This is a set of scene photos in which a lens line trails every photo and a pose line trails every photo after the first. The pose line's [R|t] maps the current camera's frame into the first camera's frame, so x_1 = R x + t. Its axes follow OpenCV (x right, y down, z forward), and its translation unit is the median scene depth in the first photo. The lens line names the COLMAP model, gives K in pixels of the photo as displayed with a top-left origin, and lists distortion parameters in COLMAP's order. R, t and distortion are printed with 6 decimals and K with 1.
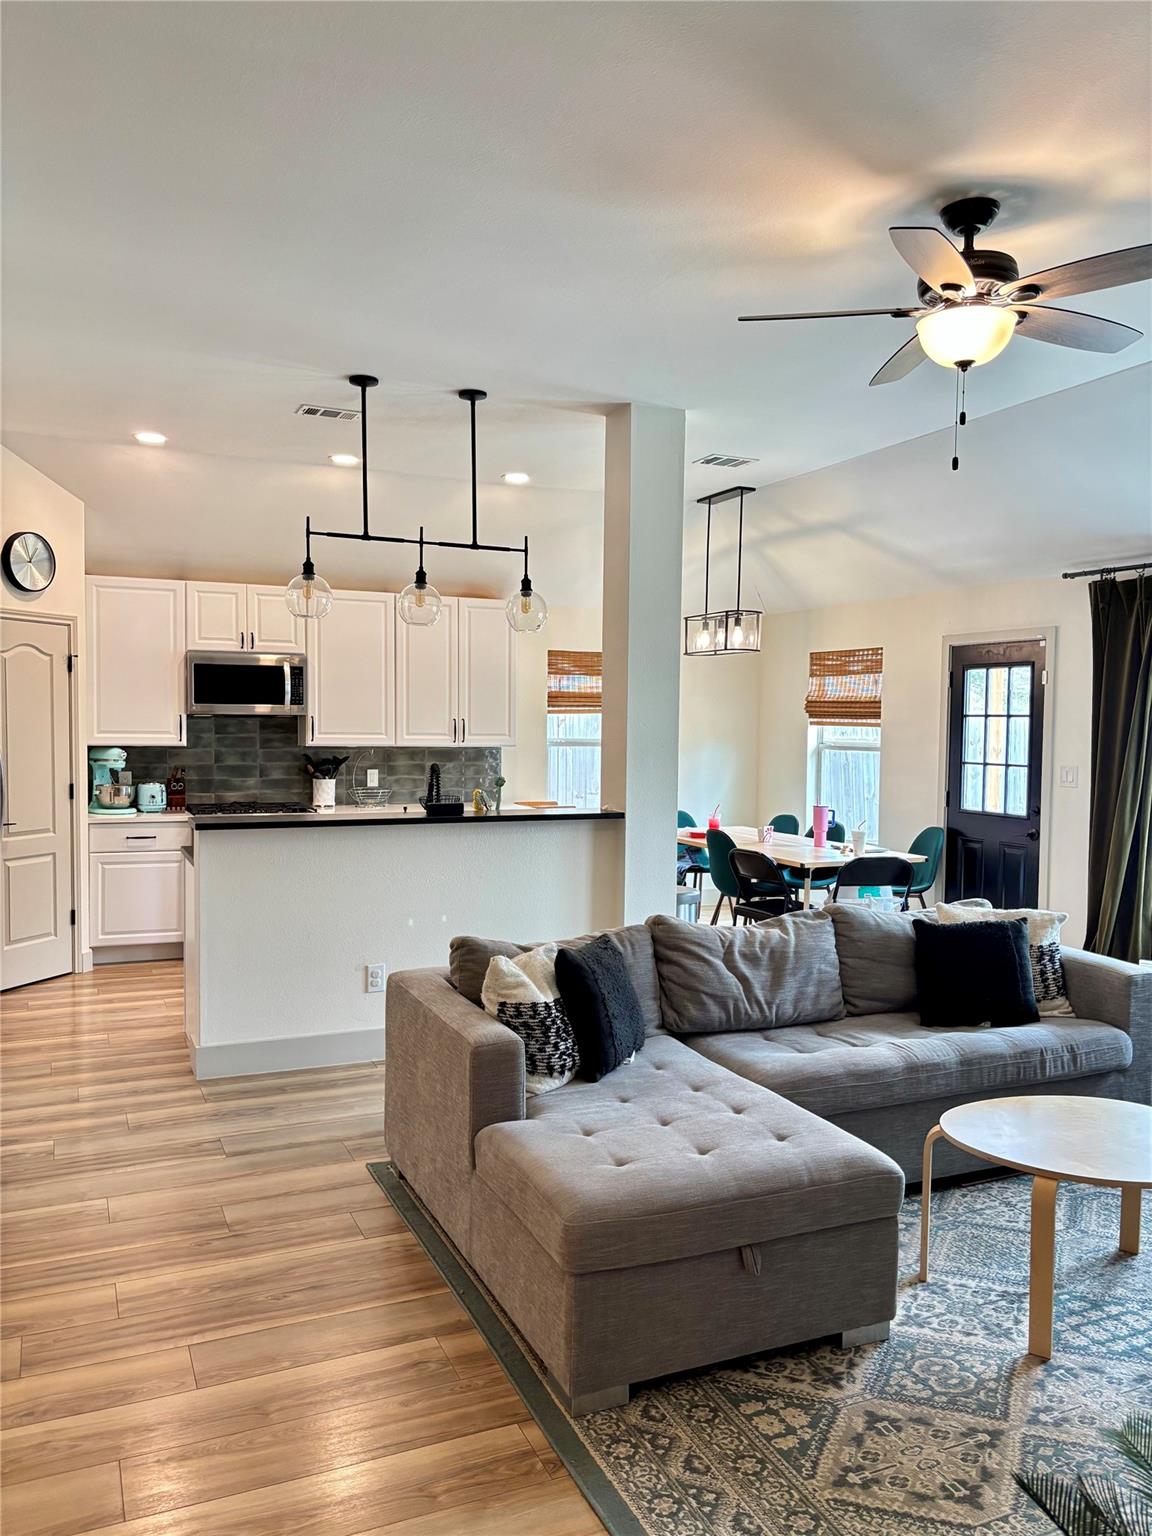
lens RADIAL K [[1171.1, 0, 578.2], [0, 1171.1, 773.4], [0, 0, 1]] dist [0.052495, -0.059030]
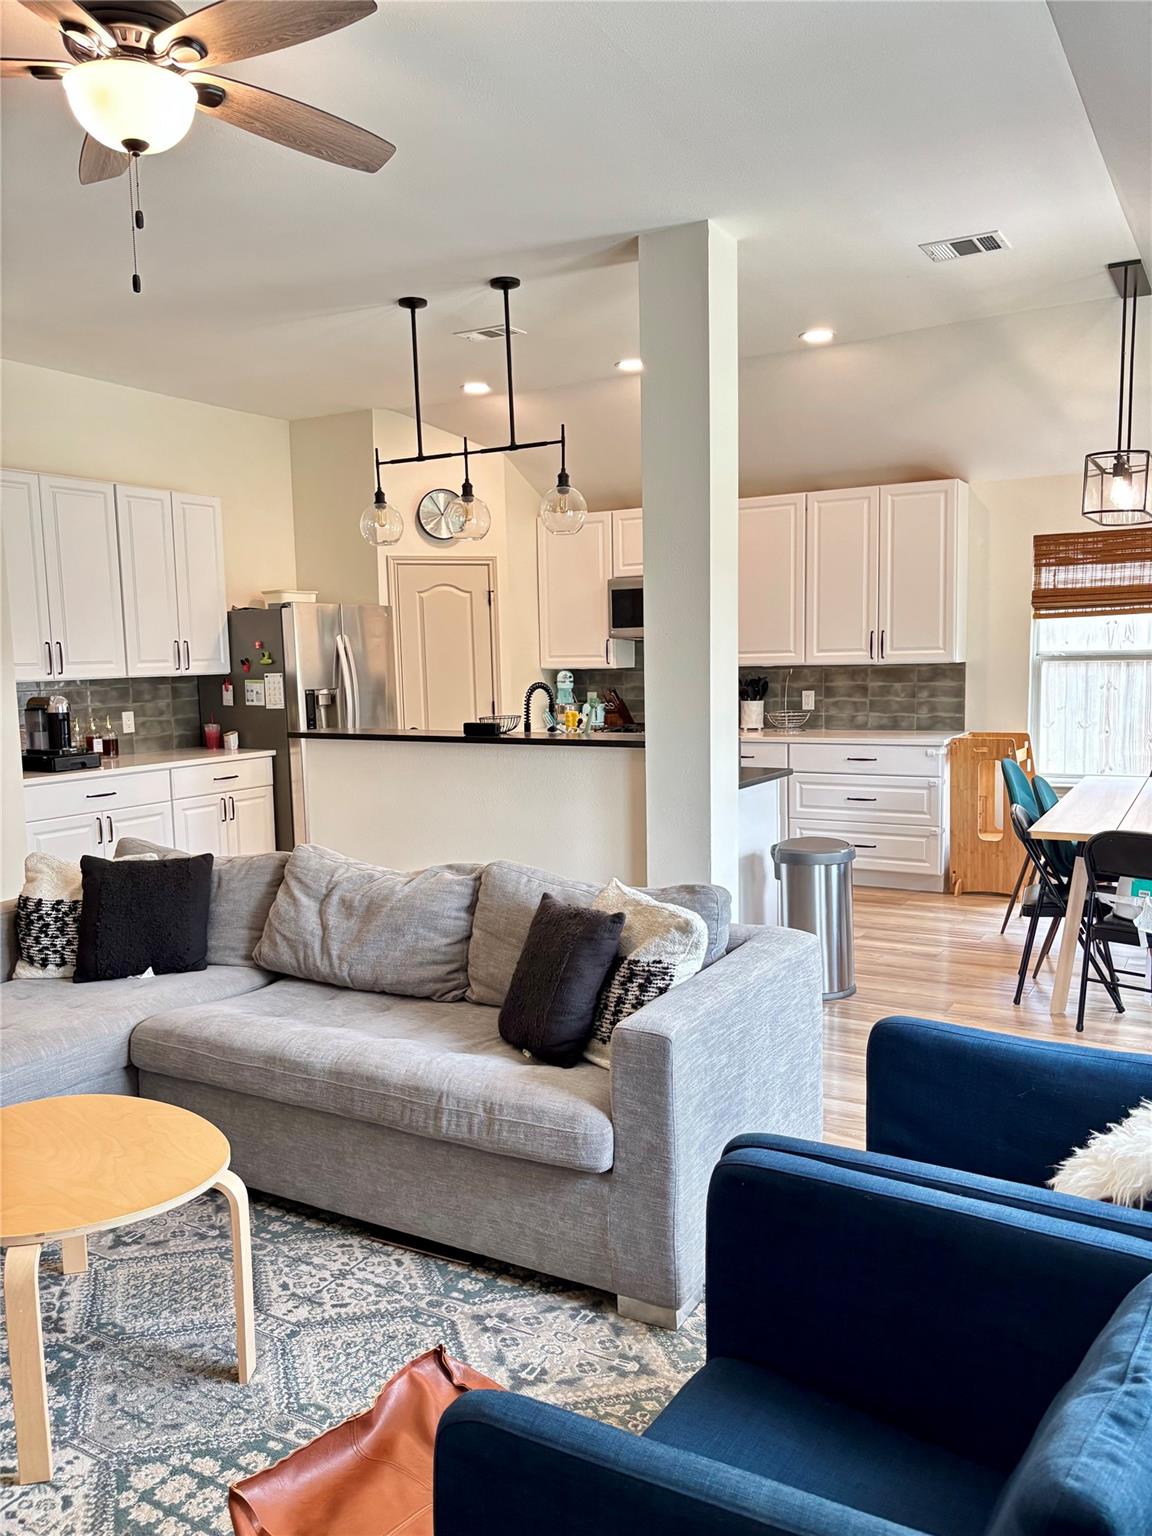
lens RADIAL K [[1176.2, 0, 575.0], [0, 1176.2, 795.1], [0, 0, 1]] dist [0.049345, -0.067826]
pose [[0.577060, 0.075870, -0.813170, 0.557443], [-0.009423, 0.996228, 0.086263, -0.000092], [0.816647, -0.042116, 0.575598, 0.379227]]
